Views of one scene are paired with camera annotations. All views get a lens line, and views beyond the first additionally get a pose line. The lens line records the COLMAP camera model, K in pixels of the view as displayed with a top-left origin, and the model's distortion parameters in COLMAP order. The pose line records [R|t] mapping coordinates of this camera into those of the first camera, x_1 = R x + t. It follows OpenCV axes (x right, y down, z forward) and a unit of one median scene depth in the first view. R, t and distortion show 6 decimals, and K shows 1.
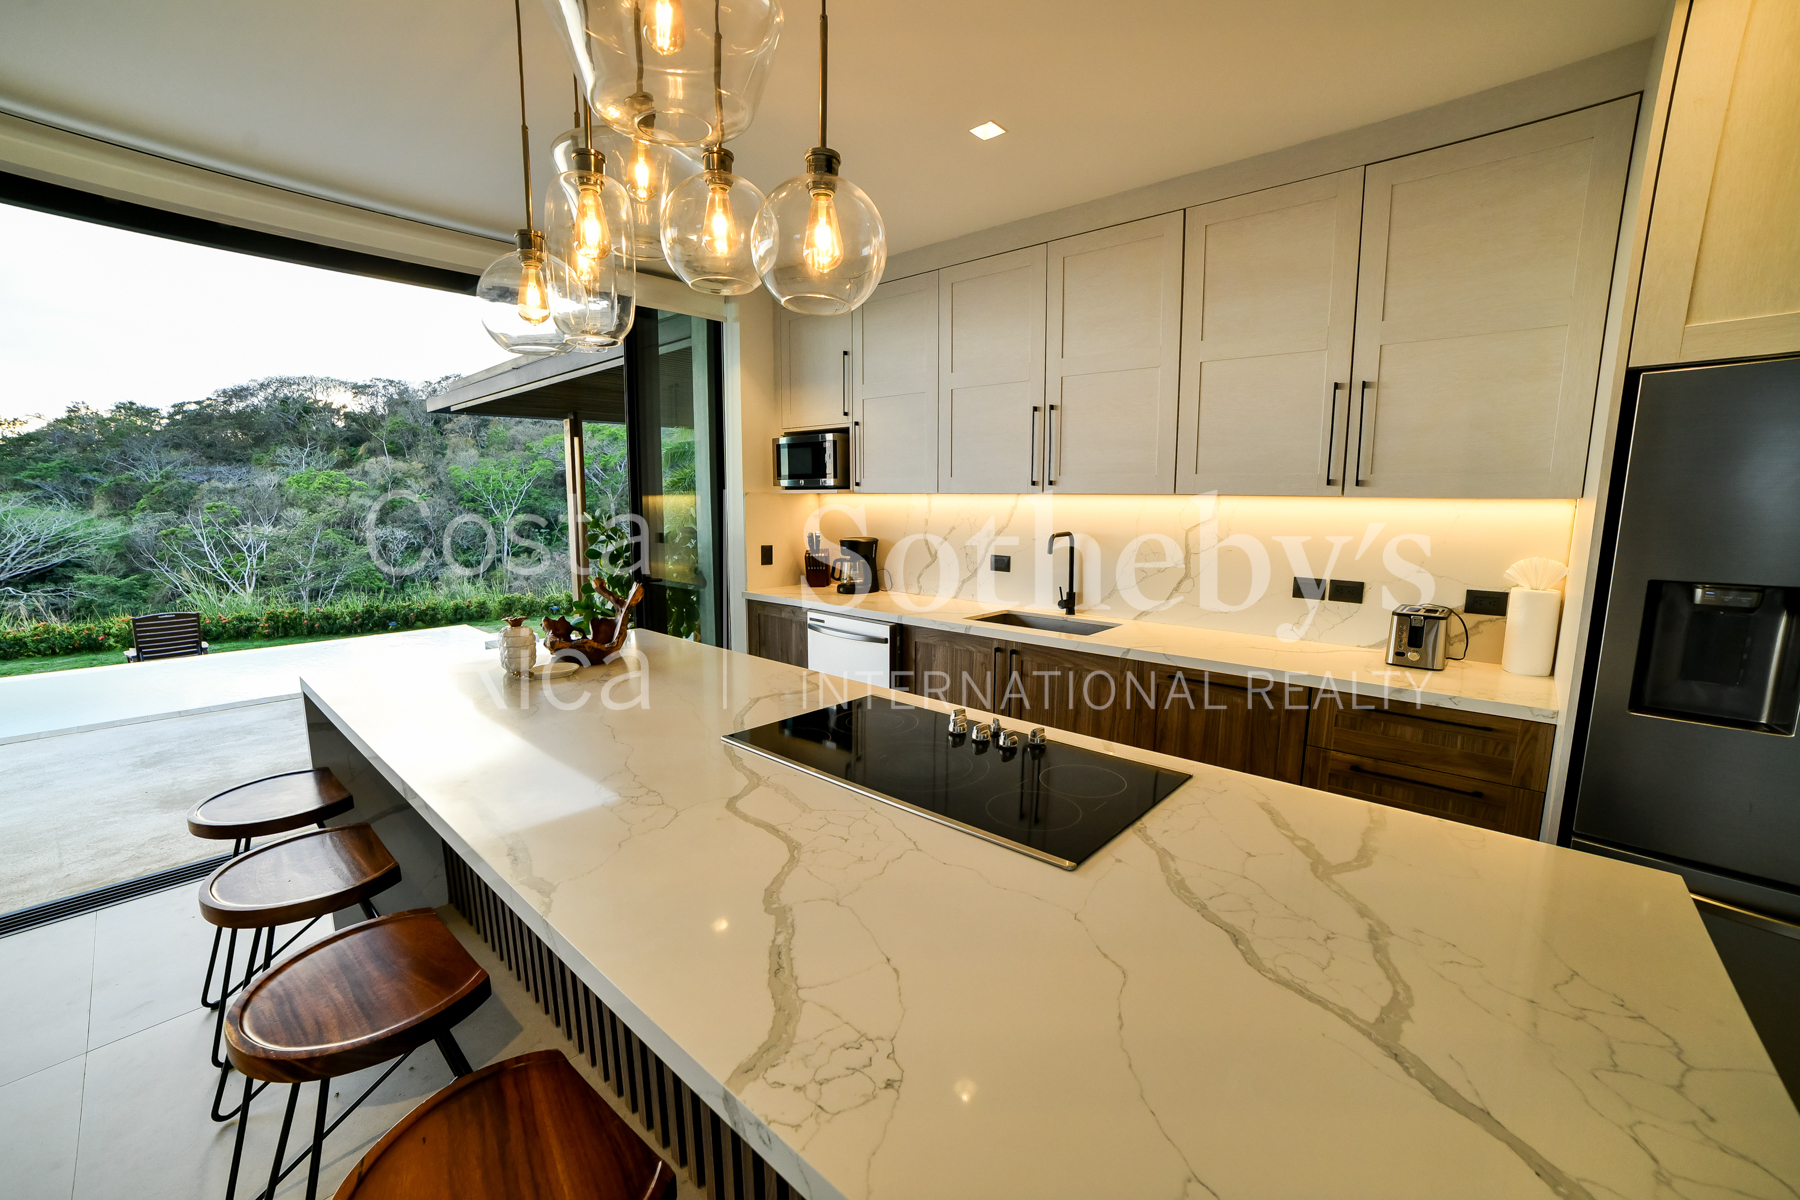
lens RADIAL K [[725.7, 0, 911.5], [0, 725.7, 585.7], [0, 0, 1]] dist [-0.056077, 0.022427]
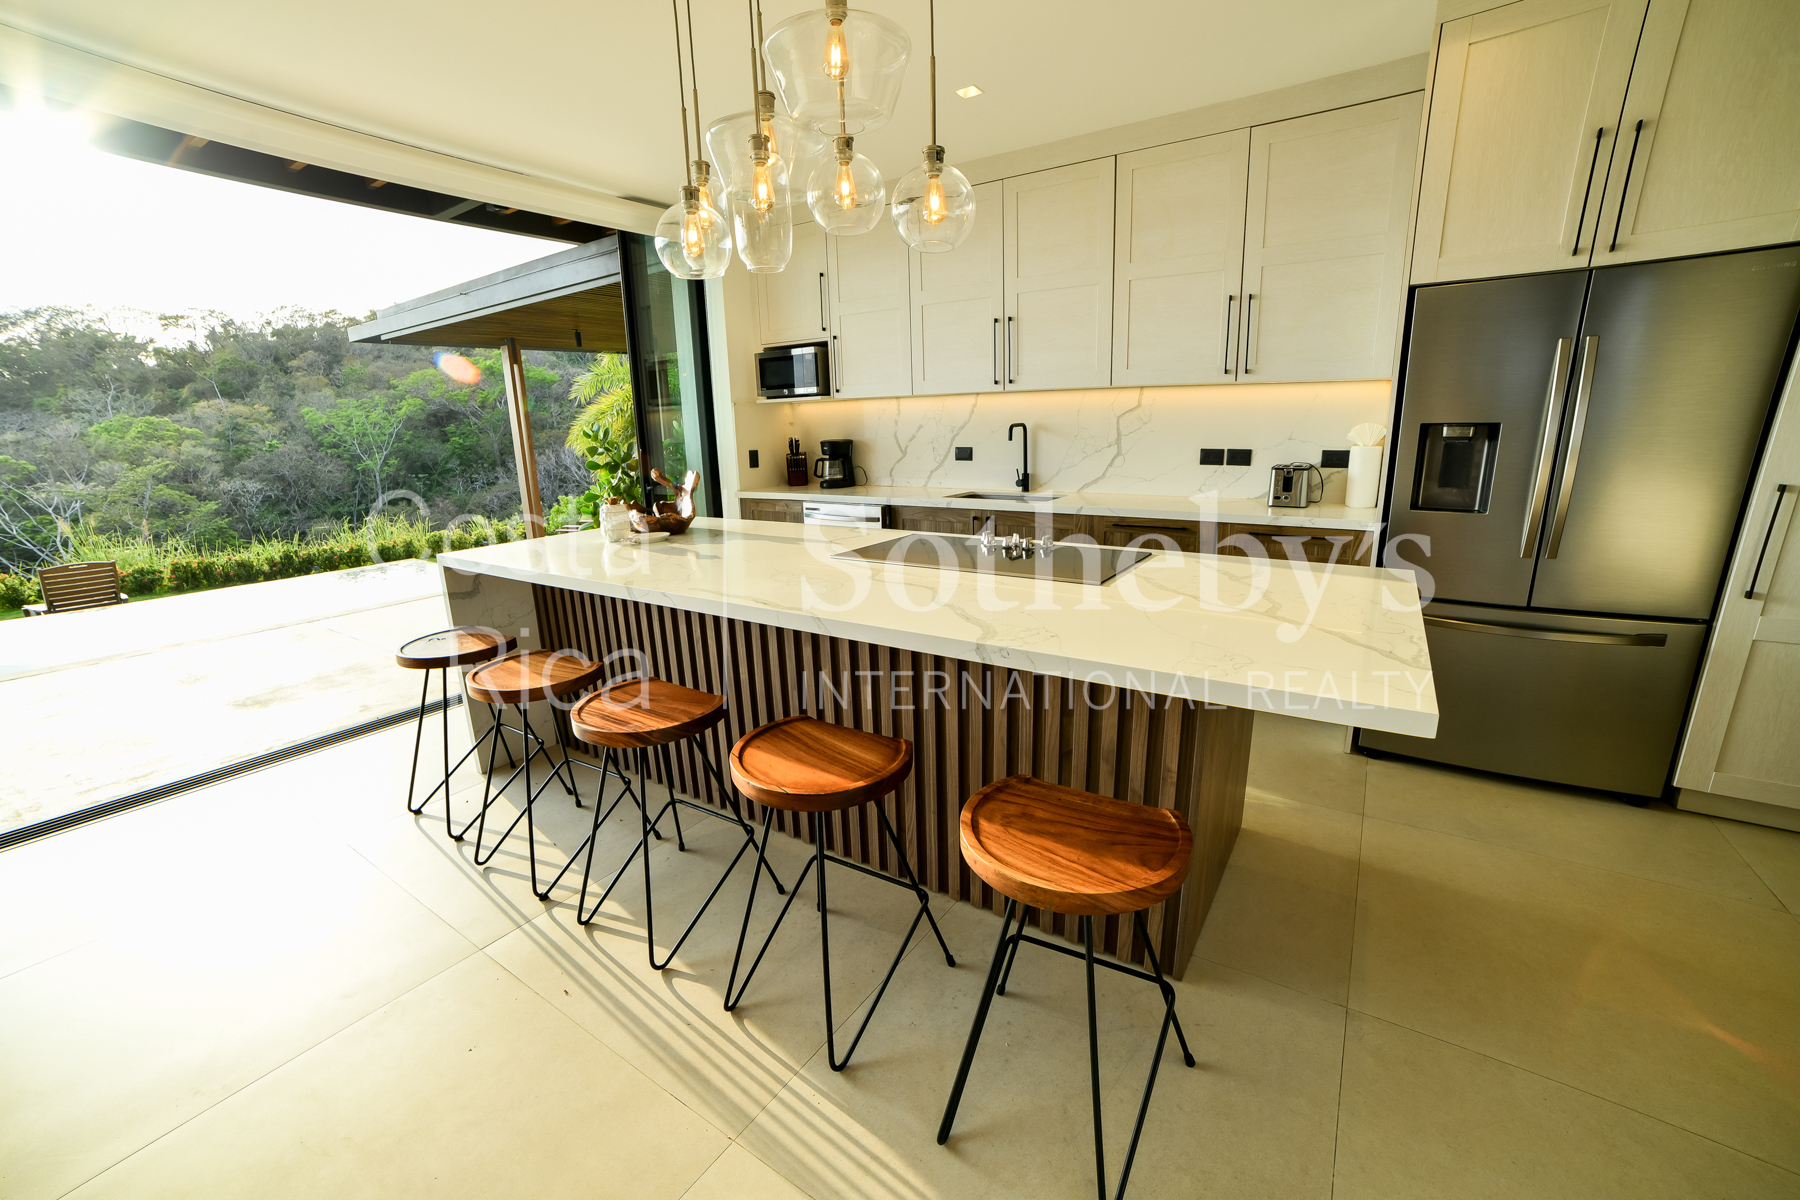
lens RADIAL K [[725.7, 0, 913.5], [0, 725.7, 583.8], [0, 0, 1]] dist [-0.056077, 0.022427]
pose [[0.990129, -0.062015, 0.125690, -0.057076], [0.049443, 0.993679, 0.100788, 0.025965], [-0.131146, -0.093579, 0.986937, -0.086297]]
